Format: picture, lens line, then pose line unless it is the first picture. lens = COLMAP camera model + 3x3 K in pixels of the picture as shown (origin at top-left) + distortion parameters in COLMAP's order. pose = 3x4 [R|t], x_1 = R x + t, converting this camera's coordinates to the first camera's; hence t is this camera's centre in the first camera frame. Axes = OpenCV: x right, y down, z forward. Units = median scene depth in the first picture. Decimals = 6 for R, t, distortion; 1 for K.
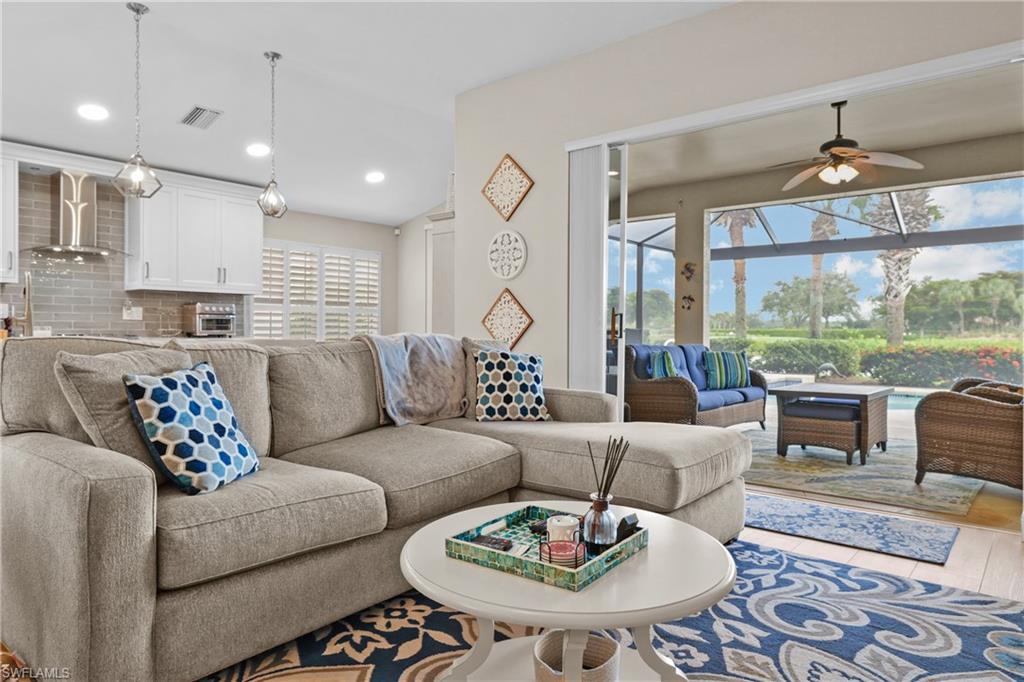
lens RADIAL K [[643.2, 0, 514.1], [0, 643.2, 335.3], [0, 0, 1]] dist [0.000010, -0.000545]
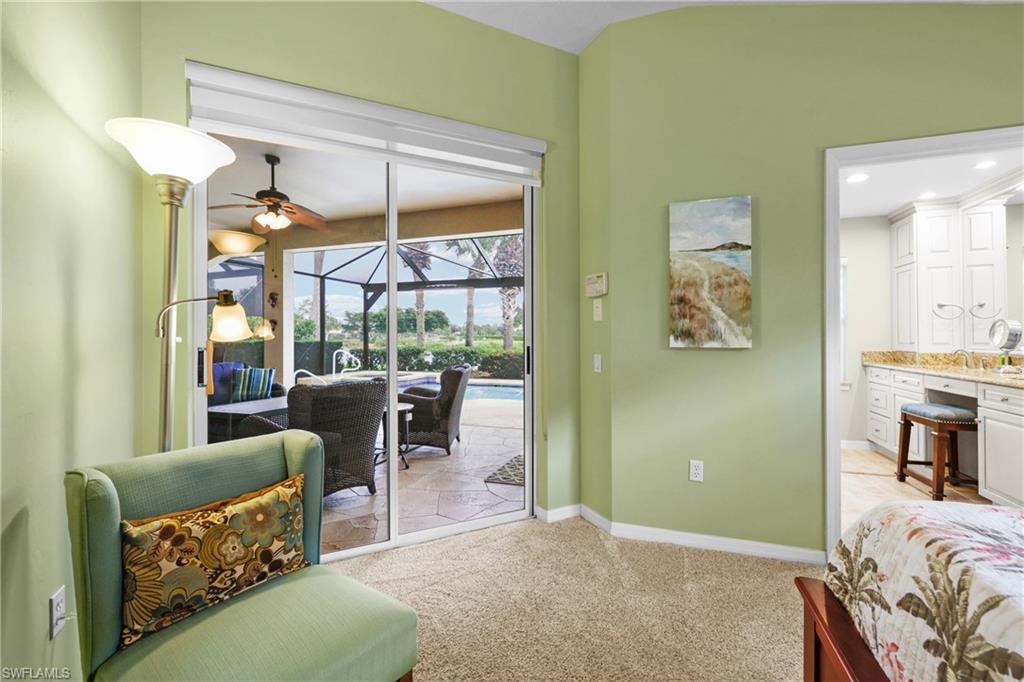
lens RADIAL K [[426.0, 0, 513.1], [0, 426.0, 334.6], [0, 0, 1]] dist [0.001633, -0.000377]
pose [[0.935202, -0.006611, 0.354052, 0.564415], [0.010755, 0.999895, -0.009738, -0.027379], [-0.353950, 0.012915, 0.935175, 0.106893]]
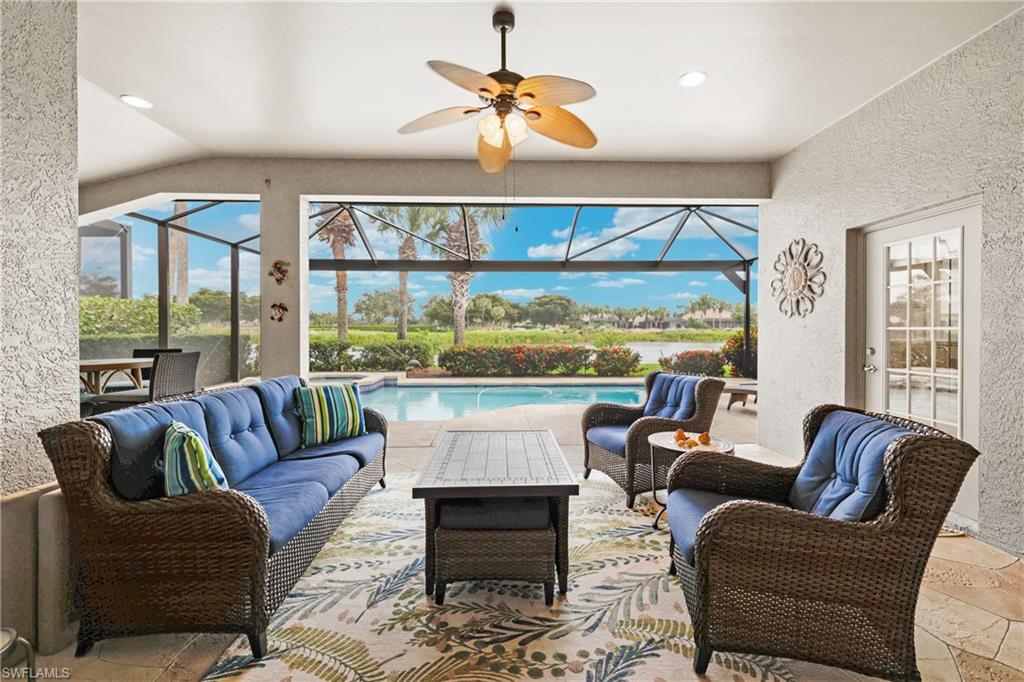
lens RADIAL K [[428.7, 0, 512.1], [0, 428.7, 330.5], [0, 0, 1]] dist [0.001173, 0.000052]
pose [[0.751155, -0.010029, 0.660050, 0.192056], [0.007237, 0.999950, 0.006958, -0.041858], [-0.660087, -0.000449, 0.751189, 0.583736]]
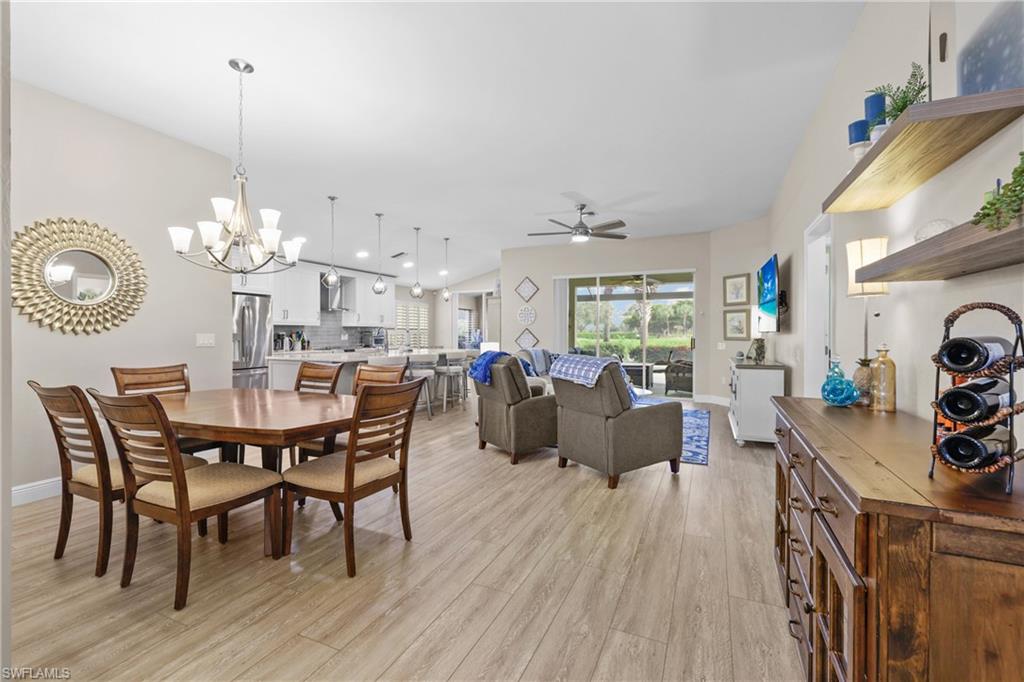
lens RADIAL K [[439.6, 0, 514.9], [0, 439.6, 338.9], [0, 0, 1]] dist [-0.000420, -0.000041]
pose [[0.962439, -0.006245, 0.271426, -0.434092], [0.004587, 0.999967, 0.006744, -0.033735], [-0.271459, -0.005246, 0.962436, -0.562159]]
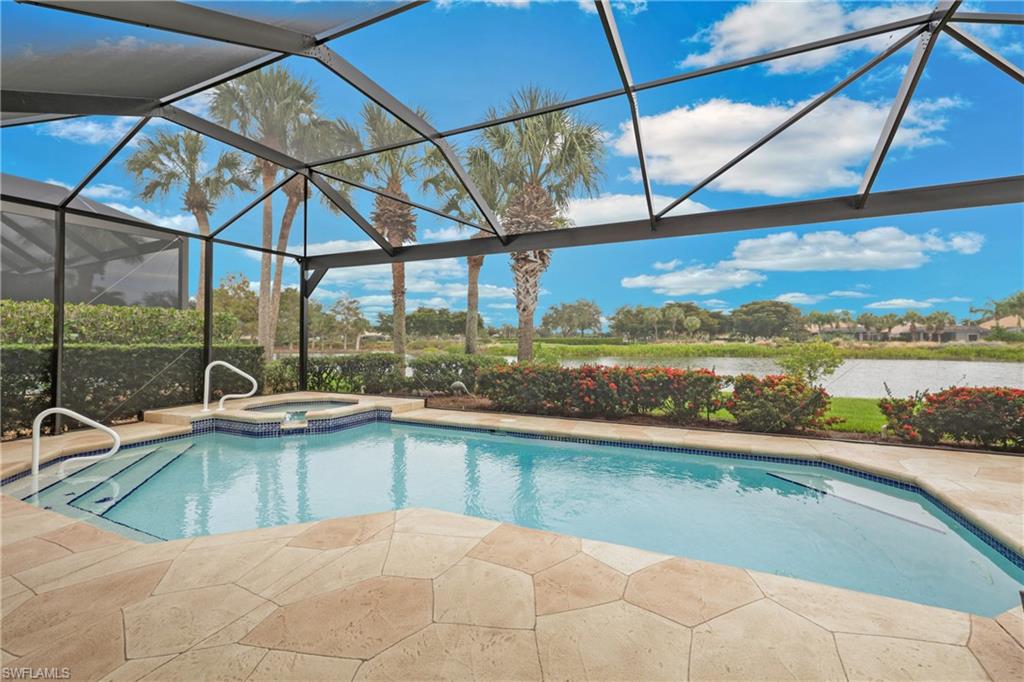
lens RADIAL K [[428.7, 0, 512.1], [0, 428.7, 330.5], [0, 0, 1]] dist [0.001173, 0.000052]
pose [[0.964416, 0.000610, 0.264388, 0.934778], [0.006535, 0.999637, -0.026146, -0.031292], [-0.264308, 0.026944, 0.964062, 0.898075]]
